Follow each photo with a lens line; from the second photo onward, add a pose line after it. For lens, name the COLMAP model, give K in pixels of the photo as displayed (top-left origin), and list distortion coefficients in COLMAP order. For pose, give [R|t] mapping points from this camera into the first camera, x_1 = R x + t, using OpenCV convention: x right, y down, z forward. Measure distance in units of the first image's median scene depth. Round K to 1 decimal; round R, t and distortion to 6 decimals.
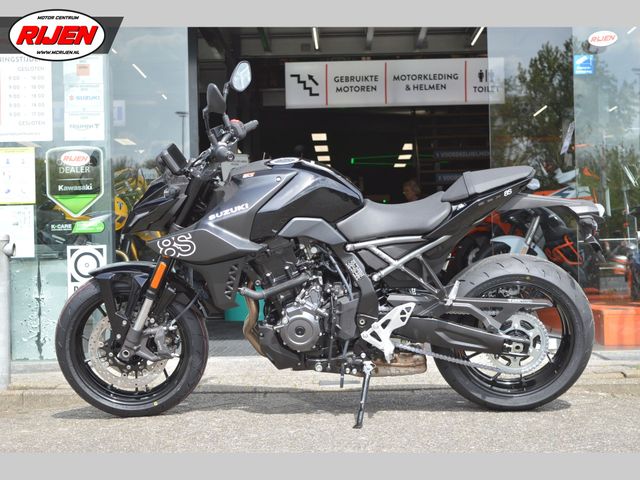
lens RADIAL K [[1358.5, 0, 320.0], [0, 1358.5, 240.0], [0, 0, 1]] dist [0.034087, 0.176081]
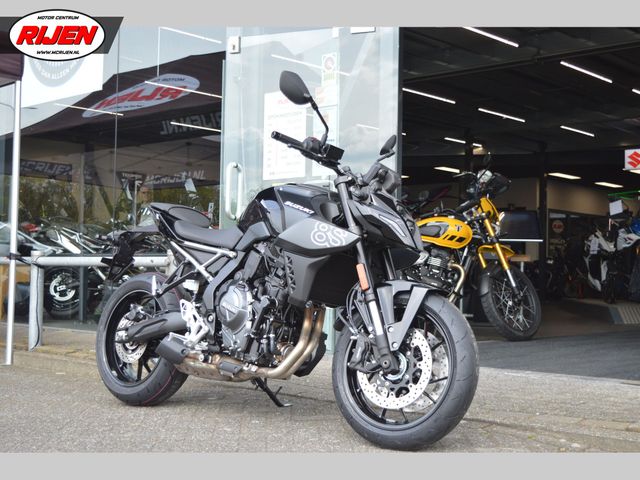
lens RADIAL K [[920.0, 0, 320.0], [0, 920.0, 240.0], [0, 0, 1]] dist [-0.023601, -0.048765]
pose [[0.749225, 0.009711, -0.662244, 0.357801], [-0.018315, 0.999814, -0.006060, -0.008556], [0.662062, 0.016669, 0.749264, 0.344017]]
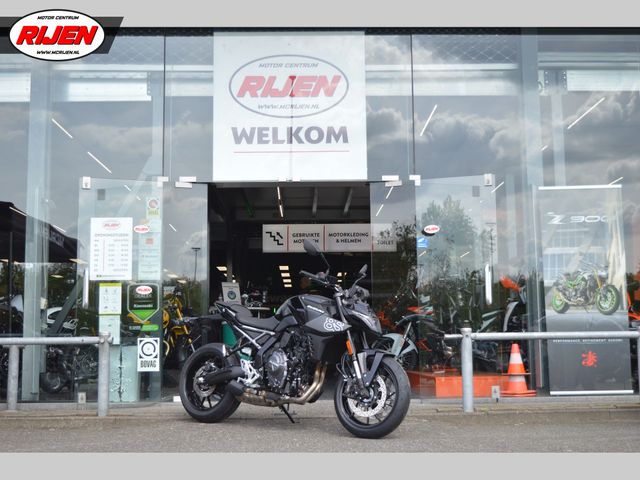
lens RADIAL K [[920.0, 0, 320.0], [0, 920.0, 240.0], [0, 0, 1]] dist [-0.023601, -0.048765]
pose [[0.999281, 0.014254, 0.035146, 0.010110], [-0.010688, 0.994966, -0.099643, -0.005876], [-0.036390, 0.099196, 0.994402, -0.218004]]
